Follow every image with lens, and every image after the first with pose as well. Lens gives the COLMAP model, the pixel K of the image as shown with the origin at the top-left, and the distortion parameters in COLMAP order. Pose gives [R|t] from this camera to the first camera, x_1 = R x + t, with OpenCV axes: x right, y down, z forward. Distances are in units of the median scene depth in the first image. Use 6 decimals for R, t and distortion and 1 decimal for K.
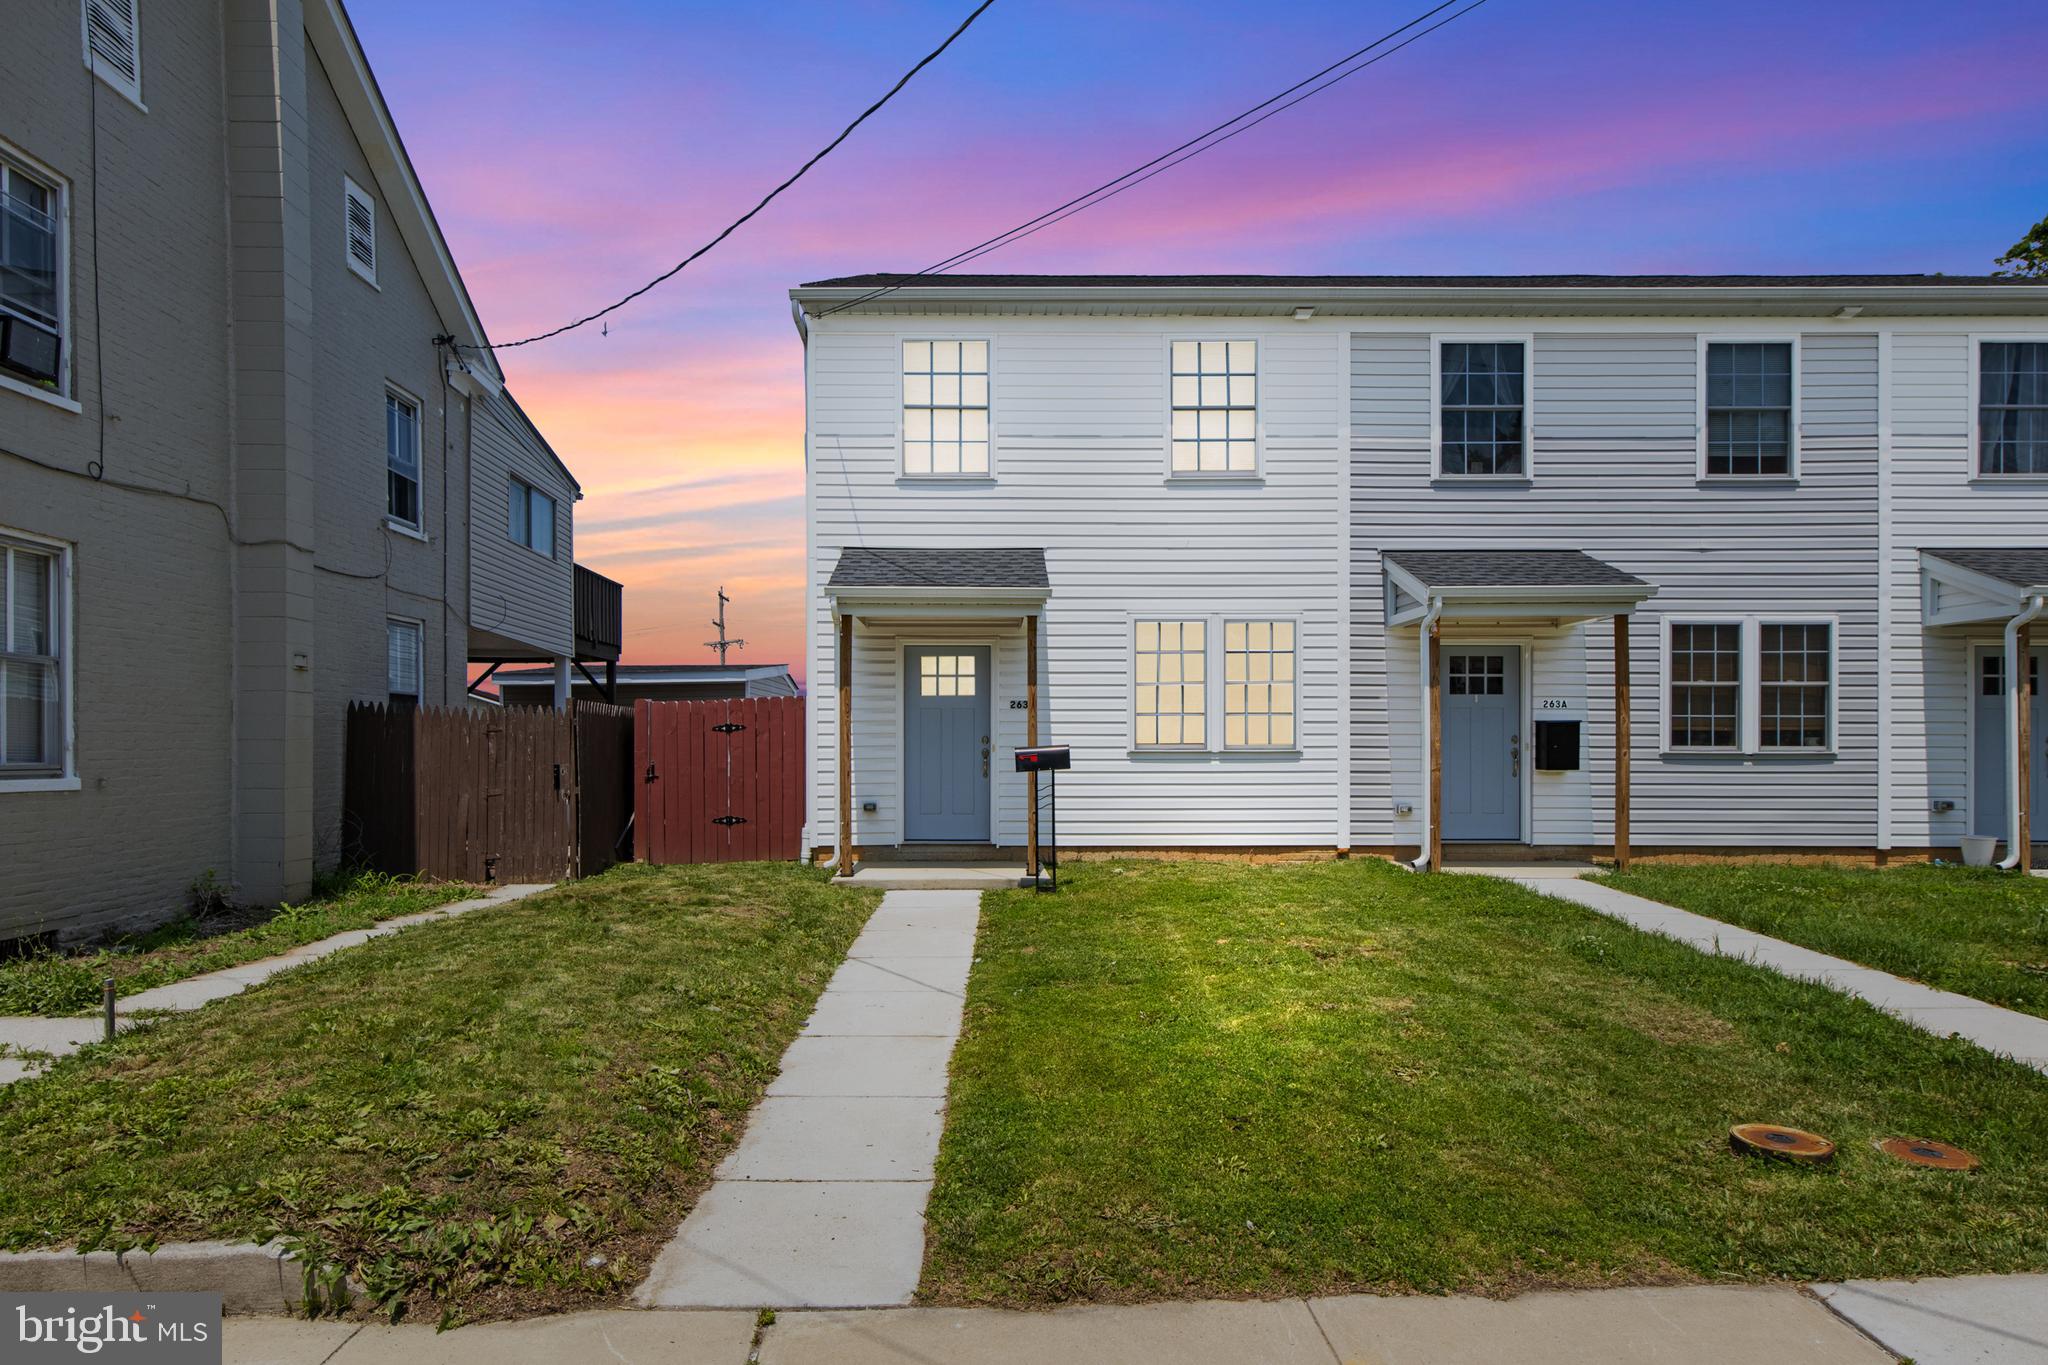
lens RADIAL K [[1171.3, 0, 1024.2], [0, 1171.3, 734.5], [0, 0, 1]] dist [0.022175, -0.000214]
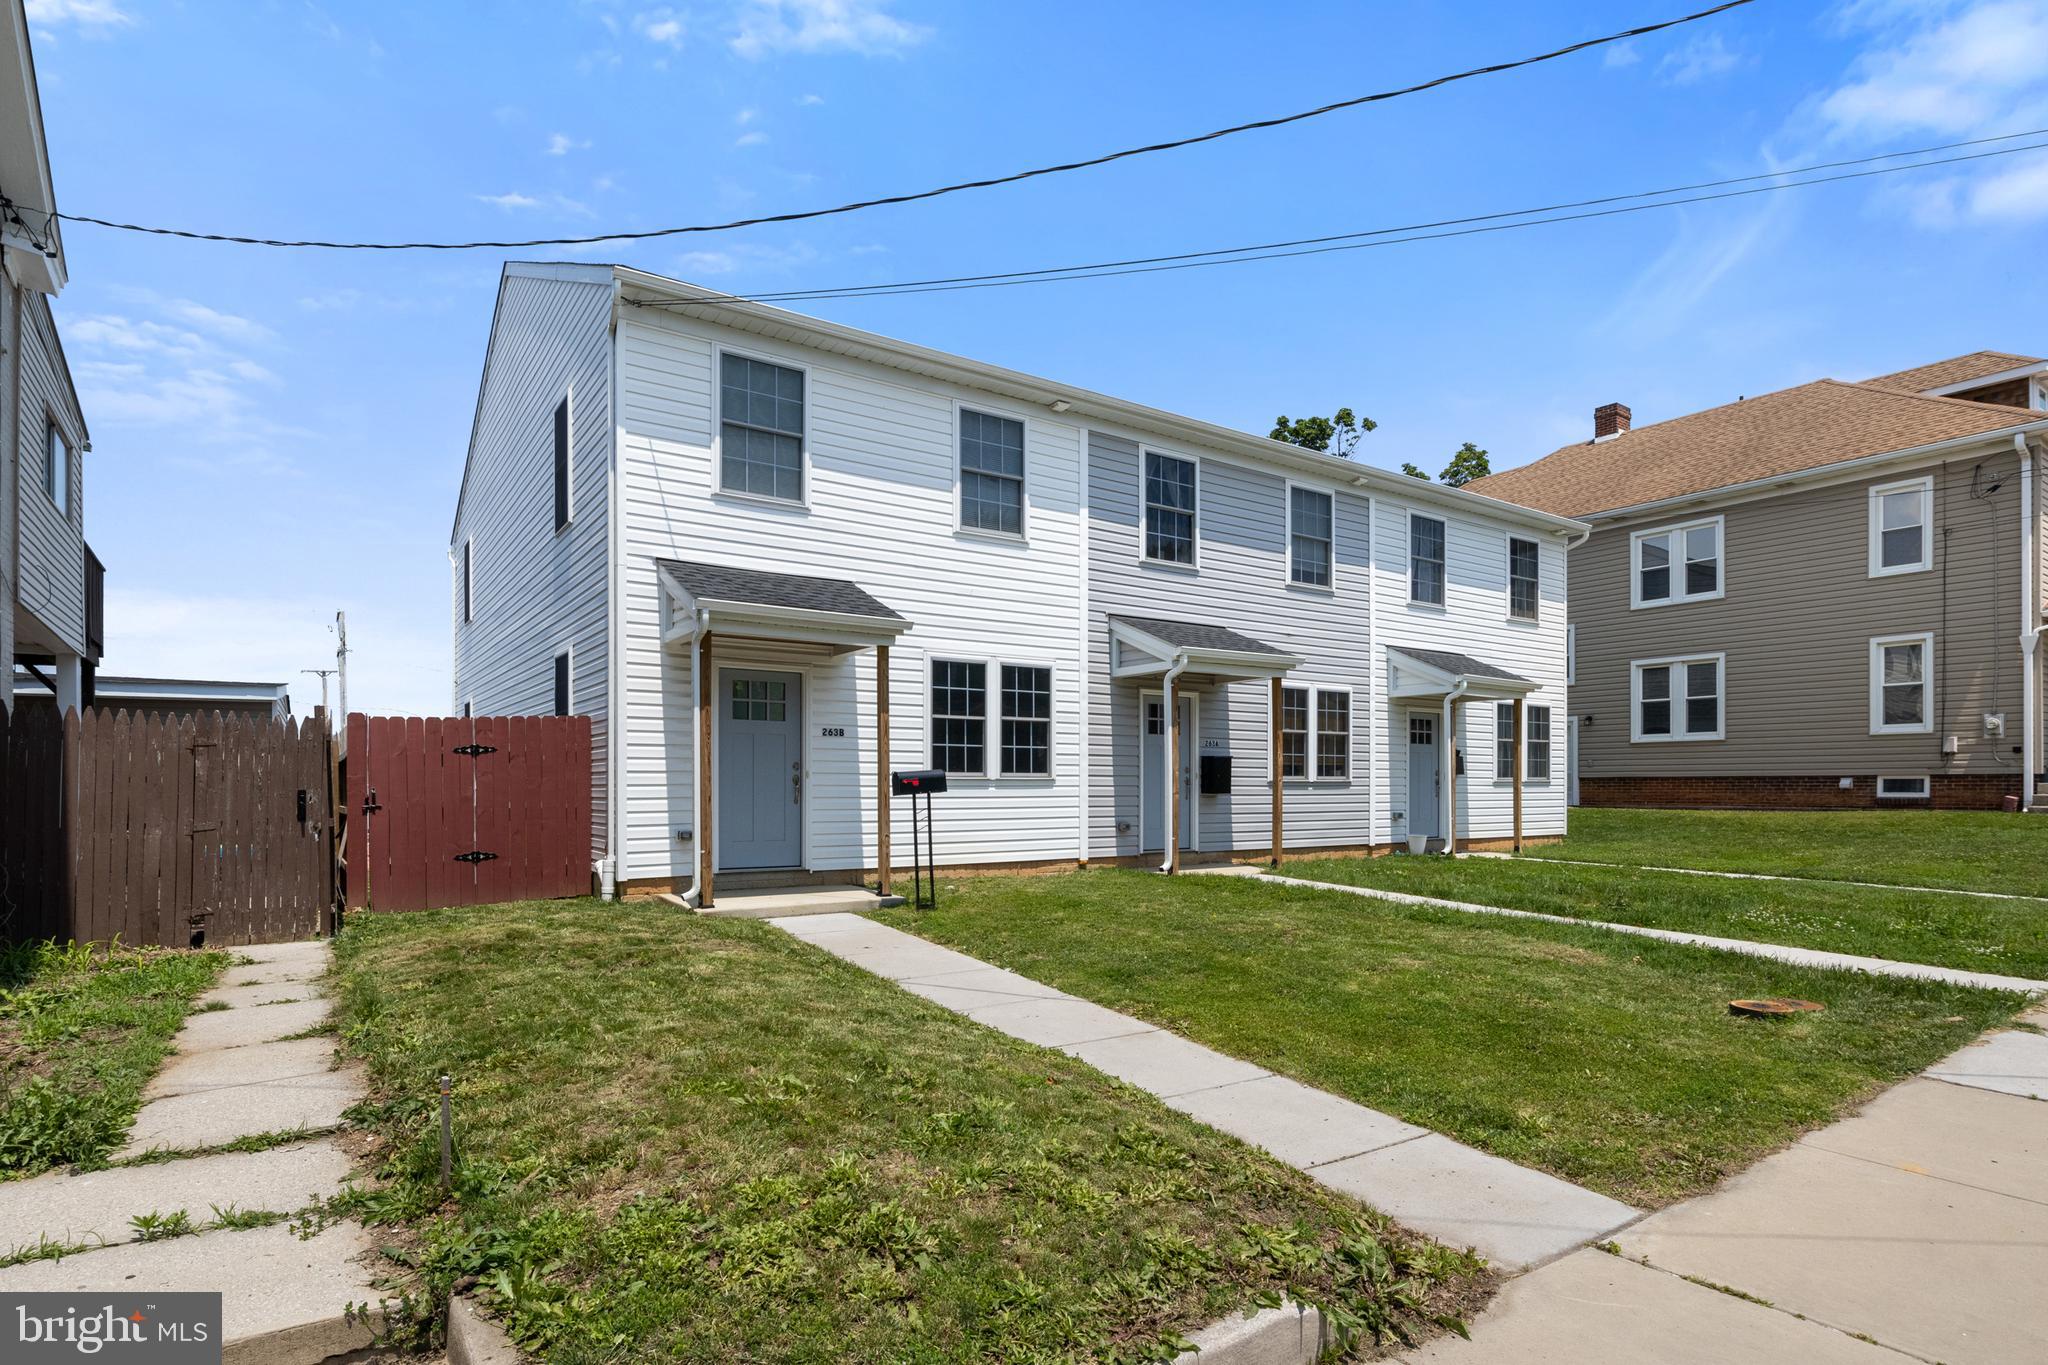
lens RADIAL K [[1046.9, 0, 1033.1], [0, 1046.9, 777.2], [0, 0, 1]] dist [-0.003305, 0.000211]
pose [[0.837214, 0.004732, 0.546854, -0.353268], [-0.004296, 0.999989, -0.002076, 0.014996], [-0.546858, -0.000612, 0.837225, 0.137868]]
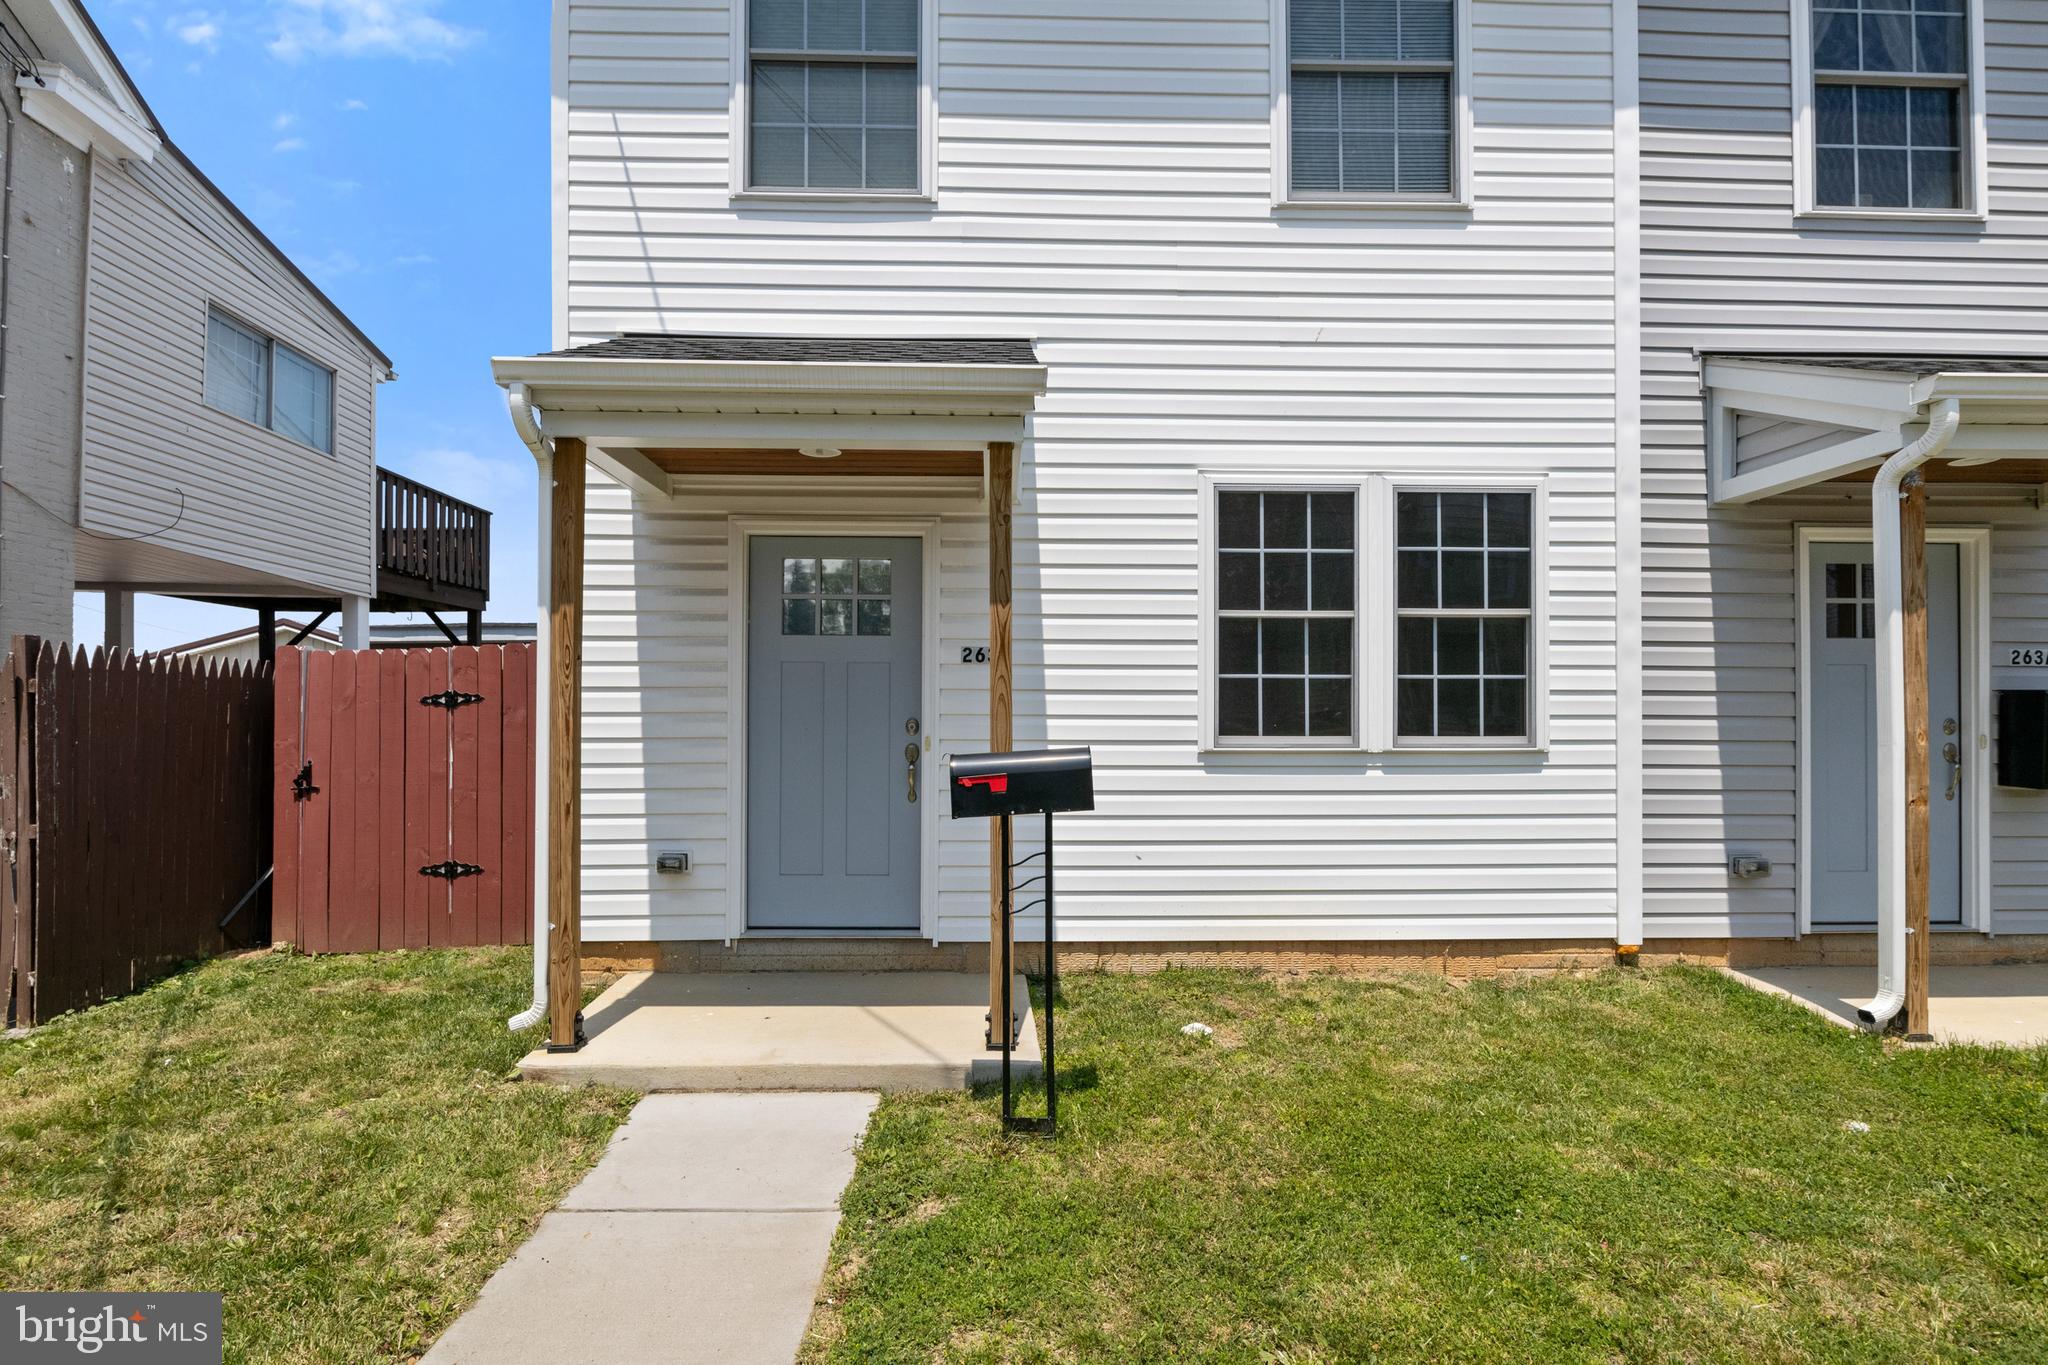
lens RADIAL K [[1025.8, 0, 1022.4], [0, 1025.8, 694.9], [0, 0, 1]] dist [-0.005086, -0.001323]
pose [[0.999996, 0.002689, -0.000174, 0.013542], [-0.002690, 0.999974, -0.006712, -0.005637], [0.000156, 0.006712, 0.999977, 0.564835]]
